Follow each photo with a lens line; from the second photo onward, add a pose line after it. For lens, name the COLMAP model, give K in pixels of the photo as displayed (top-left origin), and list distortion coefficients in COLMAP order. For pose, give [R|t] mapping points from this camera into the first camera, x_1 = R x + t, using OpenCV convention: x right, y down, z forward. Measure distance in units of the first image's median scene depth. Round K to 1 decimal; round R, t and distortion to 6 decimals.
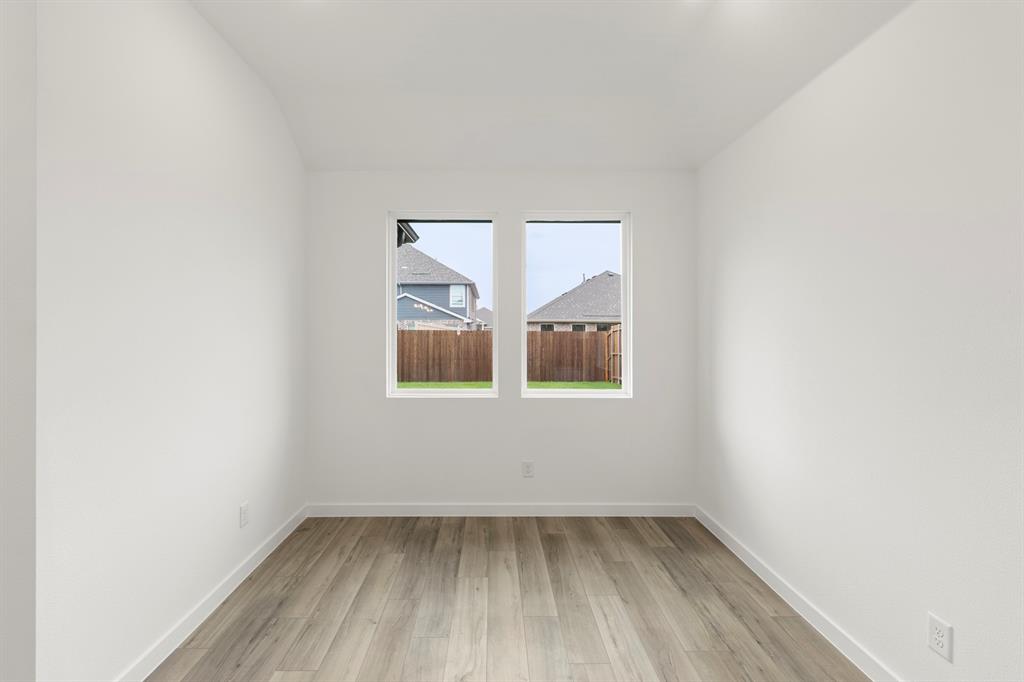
lens RADIAL K [[439.3, 0, 512.0], [0, 439.3, 341.0], [0, 0, 1]] dist [-0.016597, -0.000429]
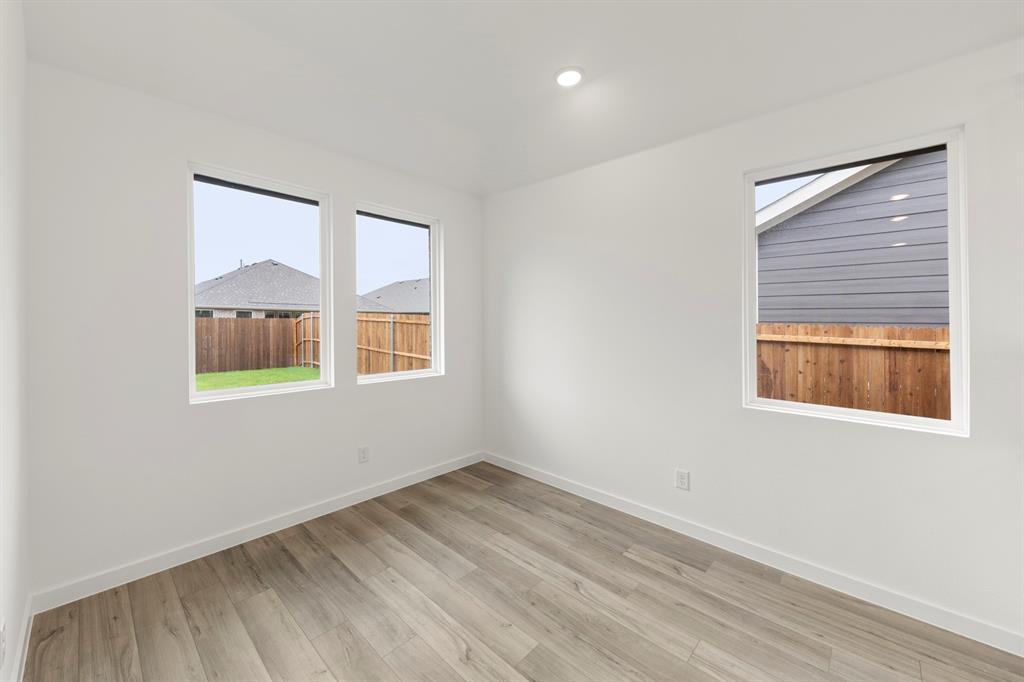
lens RADIAL K [[369.6, 0, 510.8], [0, 369.6, 329.1], [0, 0, 1]] dist [-0.000142, -0.004325]
pose [[0.726456, -0.015982, 0.687027, -0.343251], [0.011540, 0.999872, 0.011058, -0.006175], [-0.687116, -0.000105, 0.726548, 0.160458]]
